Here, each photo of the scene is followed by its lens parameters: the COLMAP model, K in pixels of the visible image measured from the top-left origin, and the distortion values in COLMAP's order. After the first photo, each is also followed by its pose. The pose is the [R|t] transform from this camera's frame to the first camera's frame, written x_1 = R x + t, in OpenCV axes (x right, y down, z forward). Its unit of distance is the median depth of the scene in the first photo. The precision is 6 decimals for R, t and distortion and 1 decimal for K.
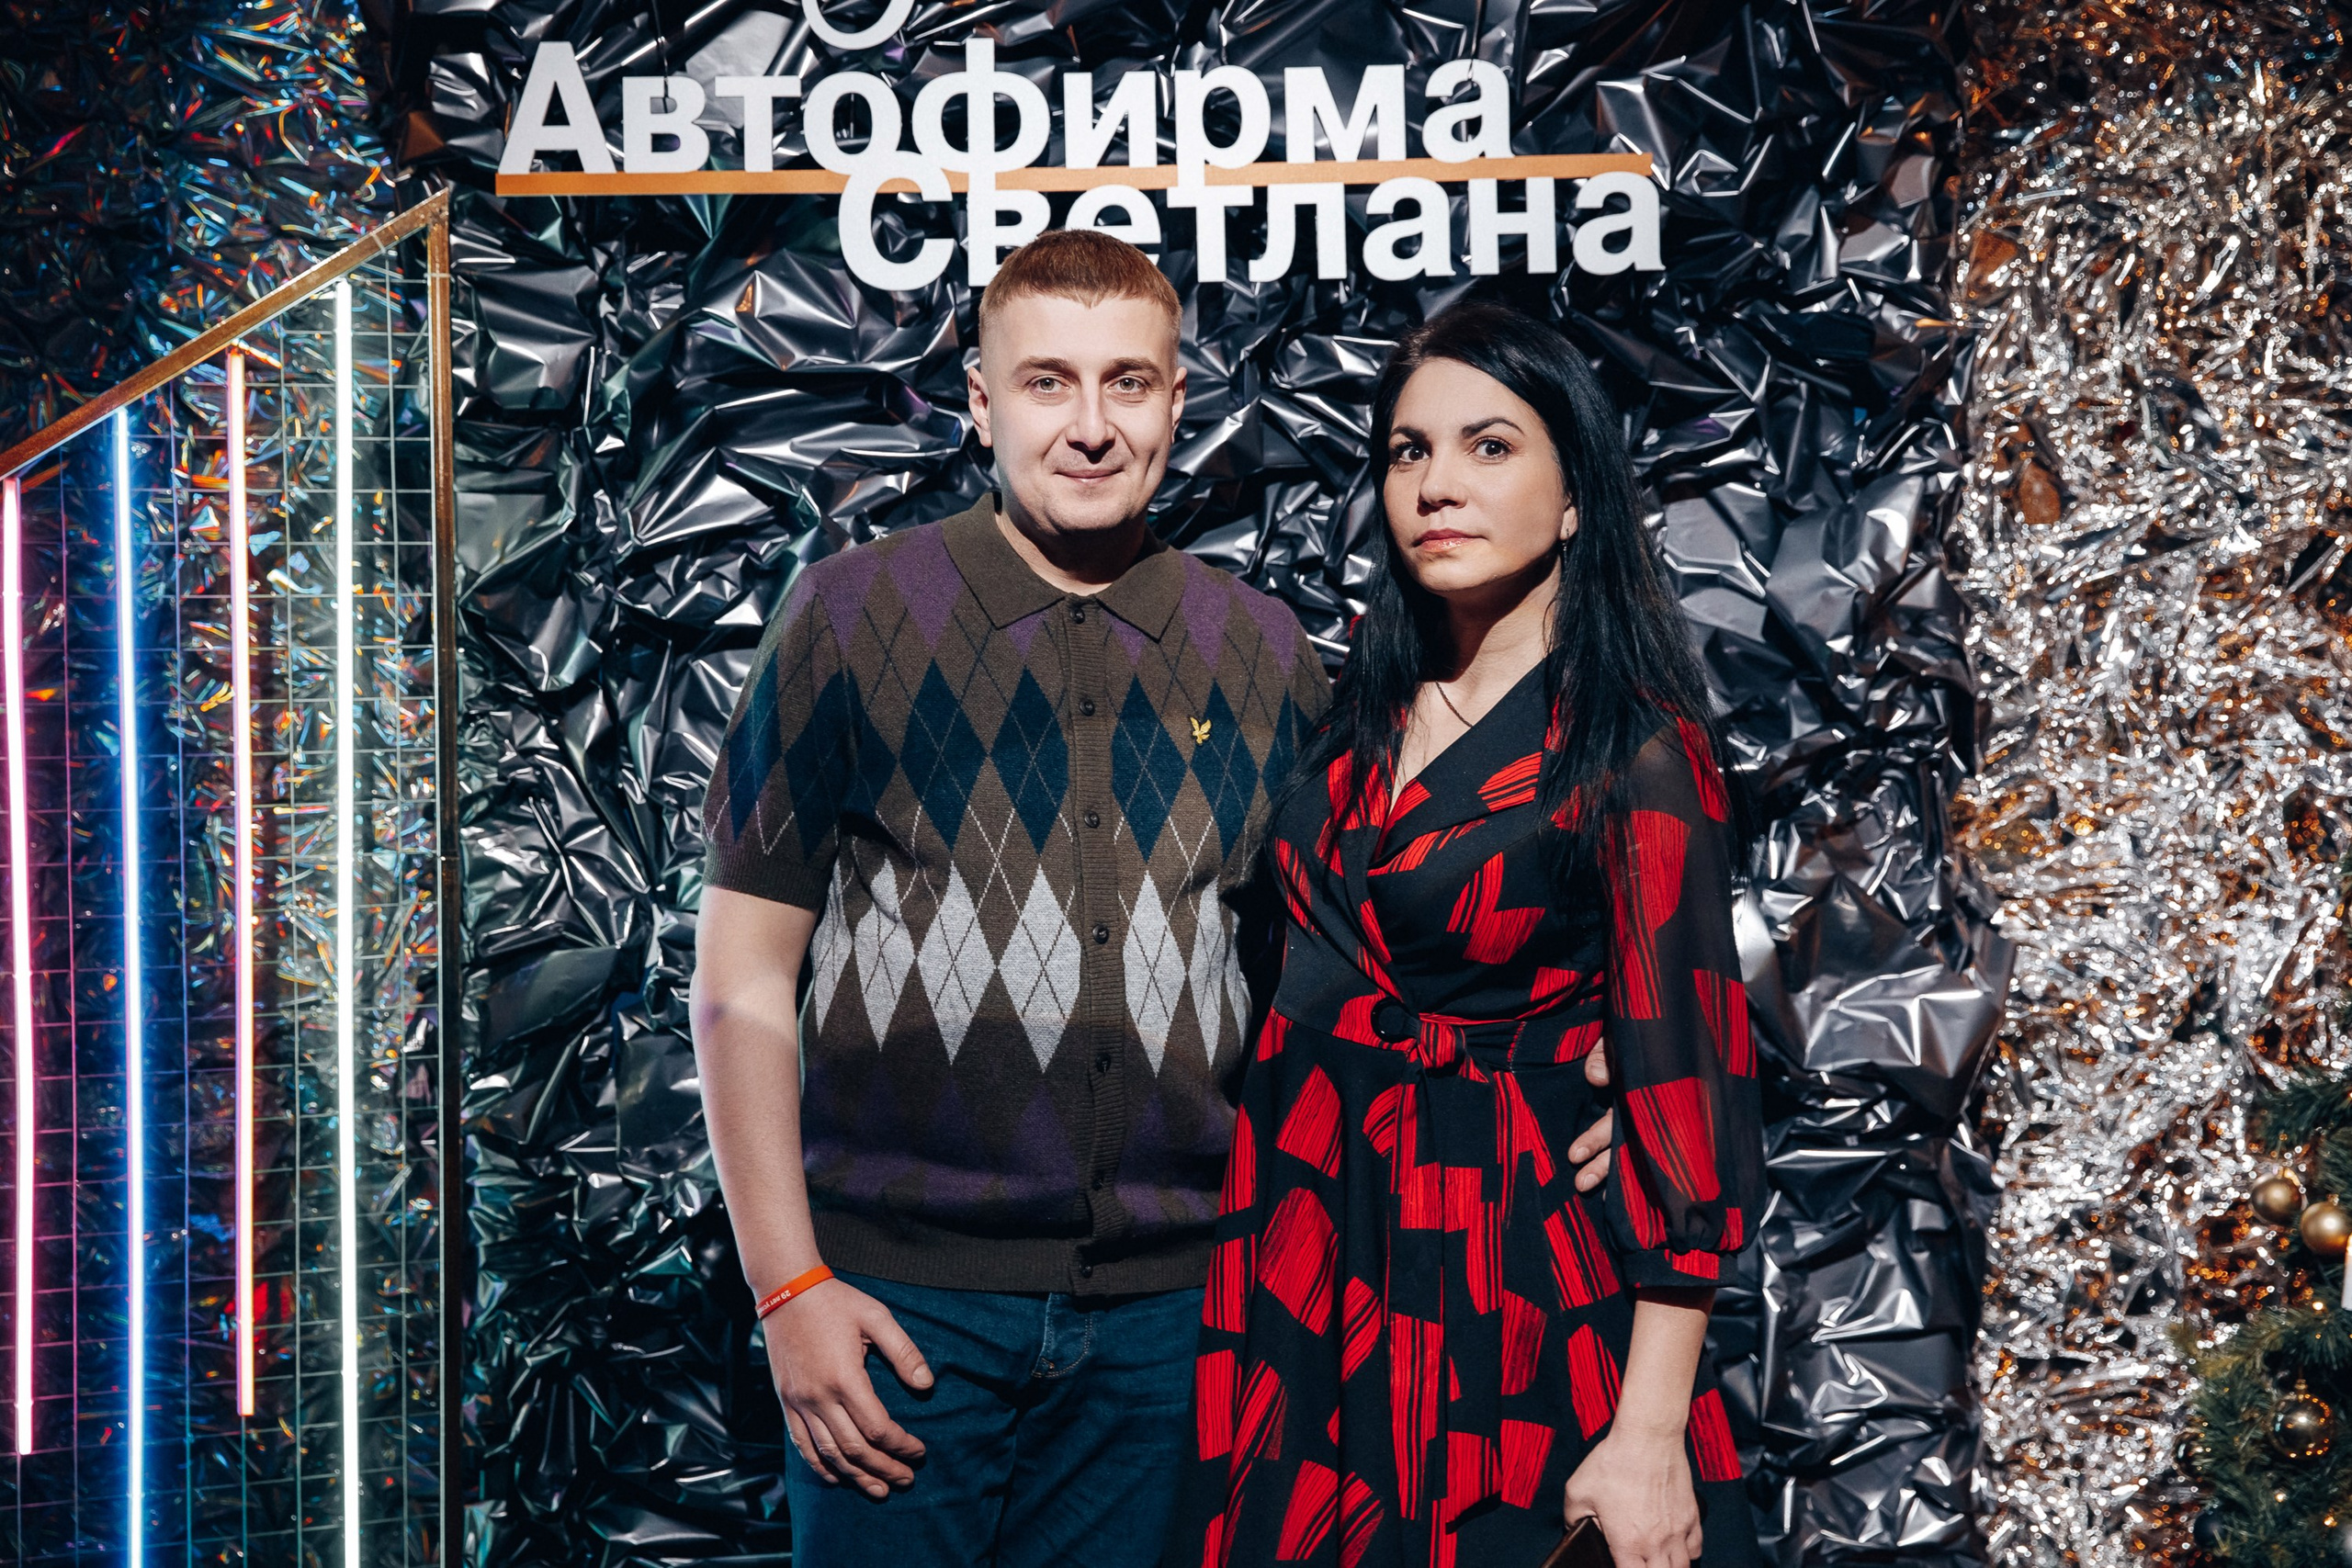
lens RADIAL K [[3313.6, 0, 1176.0], [0, 3313.6, 784.0], [0, 0, 1]] dist [0.097019, 0.089565]
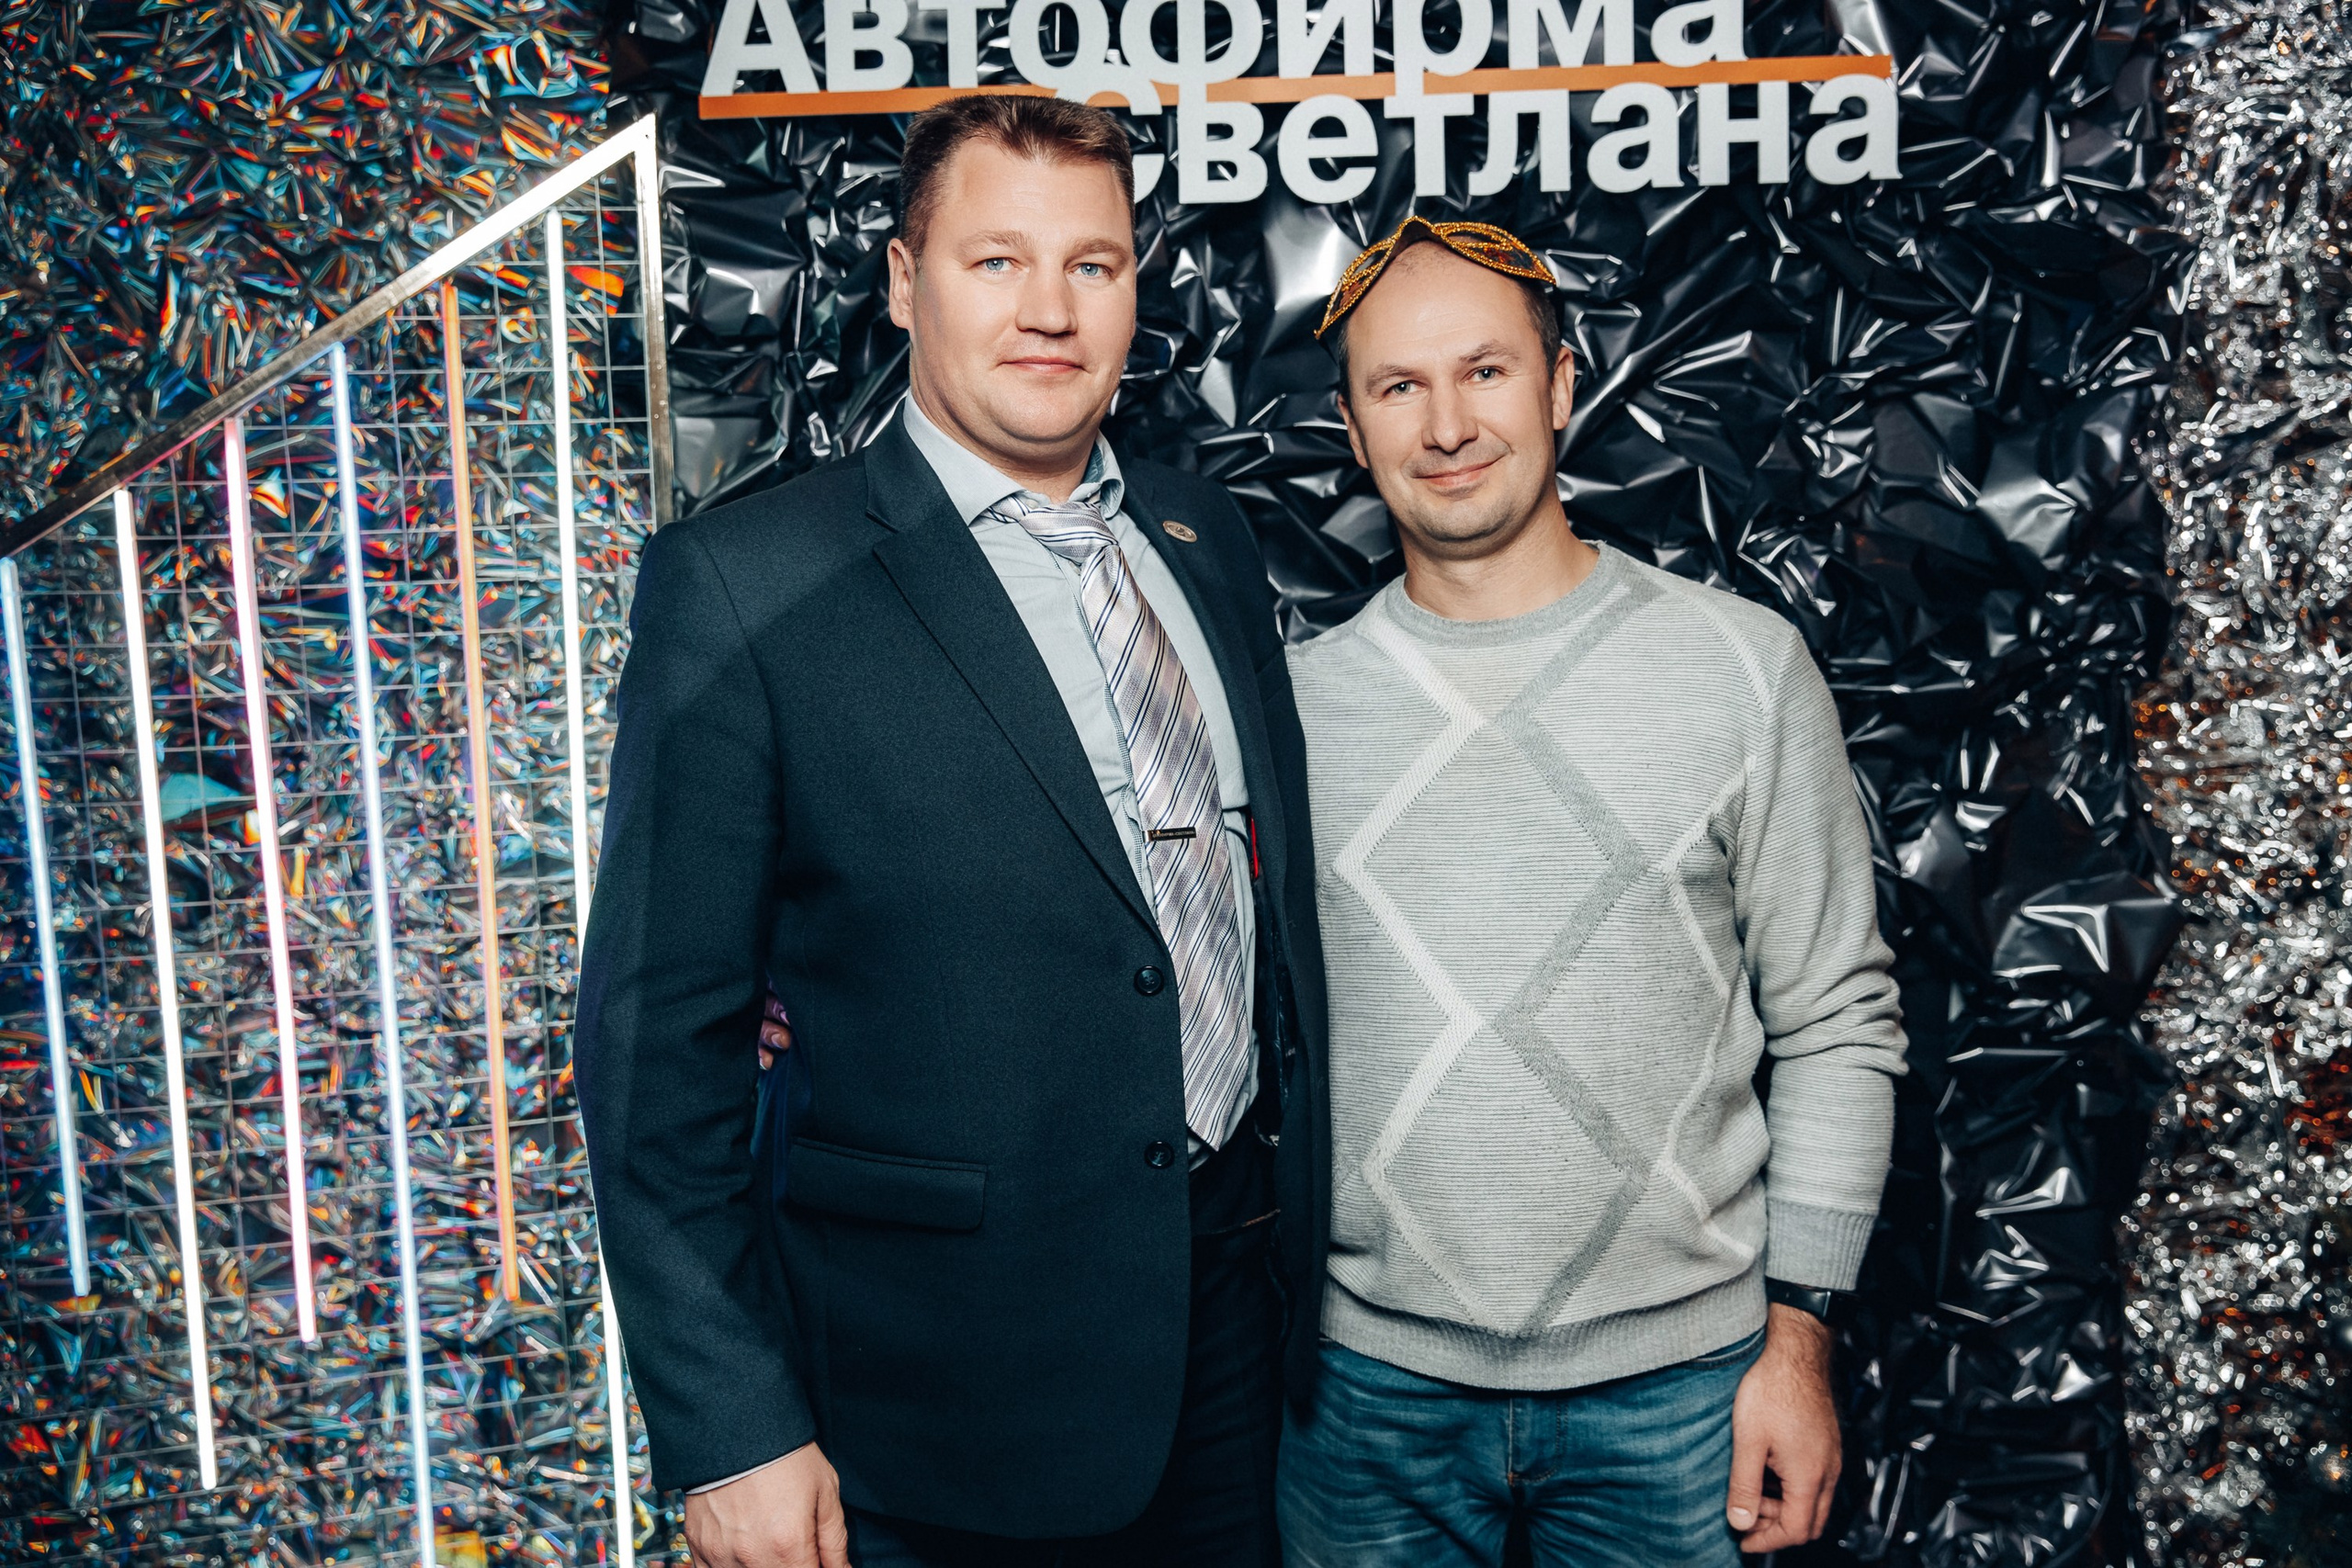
lens RADIAL K [[2138.8, 0, 1176.0], [0, 2138.8, 784.0], [0, 0, 1]] dist [-0.042271, 0.104522]
pose [[0.999311, -0.003056, -0.036993, -0.040053], [0.007566, 0.992454, 0.122388, -0.056543], [0.036339, -0.122583, 0.991793, 0.353134]]
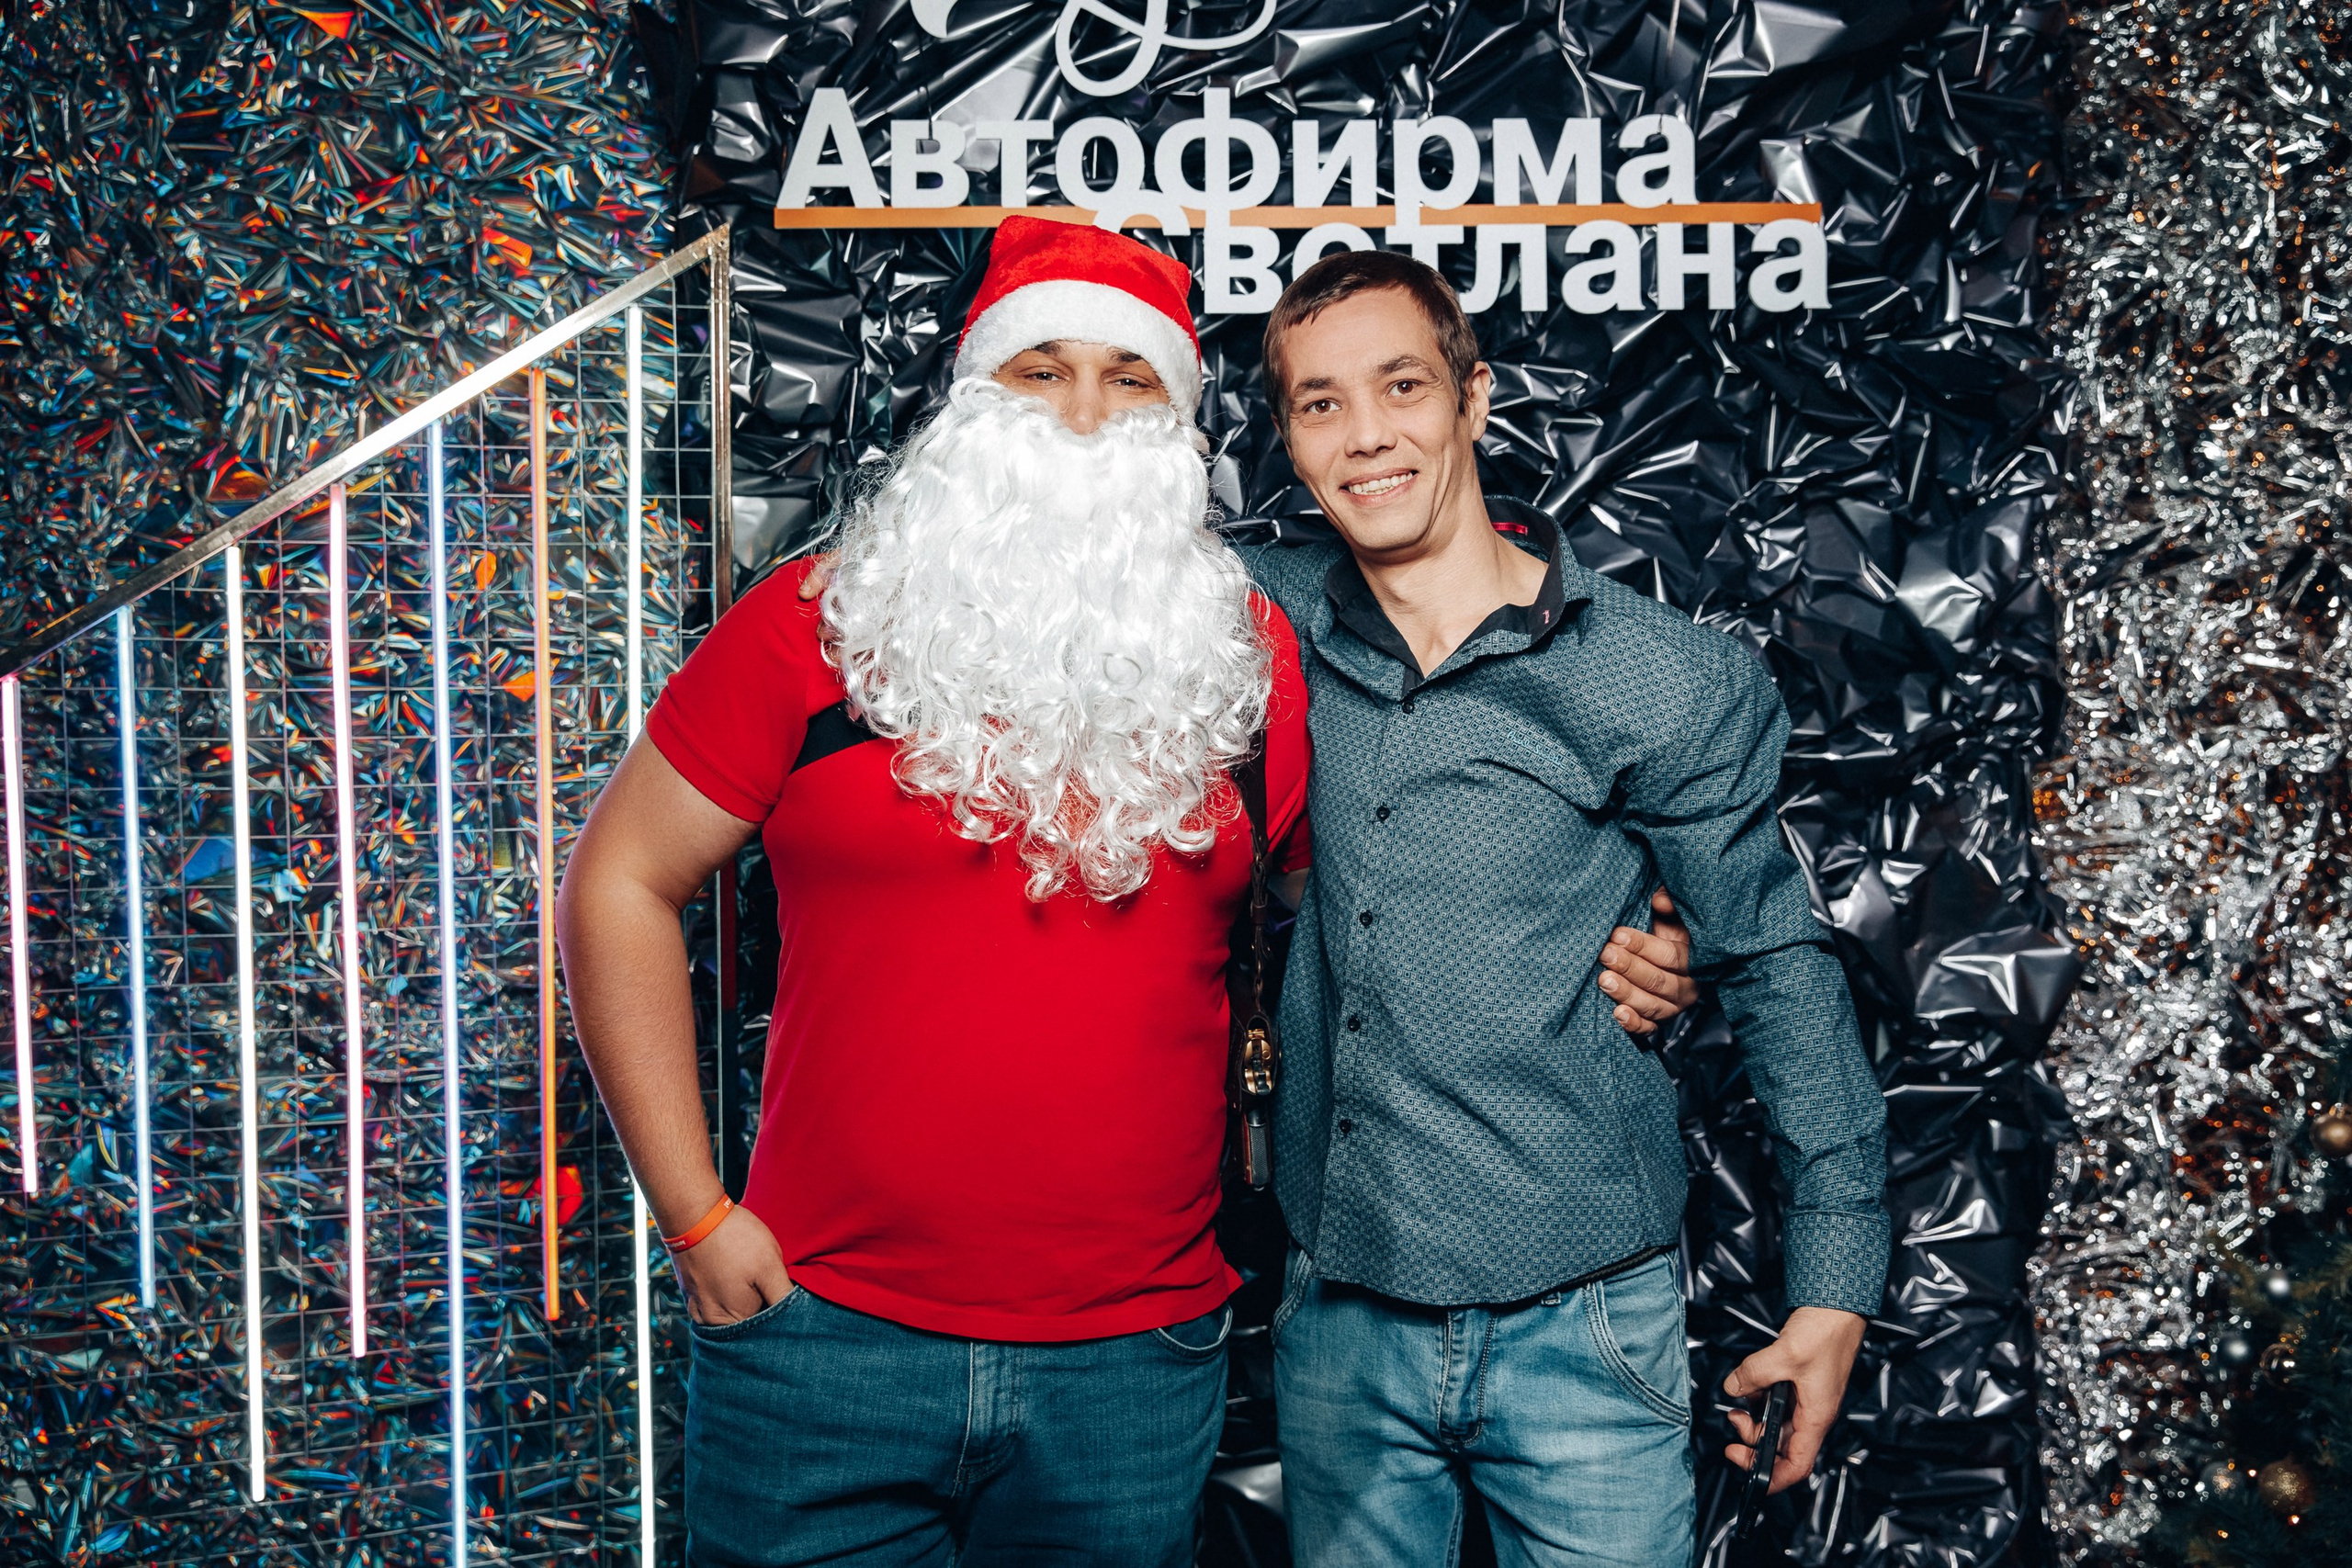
lens RADIAL K [[2191.8, 0, 1176.0], [0, 2191.8, 784.0], [0, 0, 1]] dist [-0.042396, 0.104783]
pose [[0.999523, 0.006444, 0.030195, -0.091020], [-0.007692, 0.999112, 0.041417, -0.023897], [-0.029901, -0.041630, 0.998686, 0.267043]]
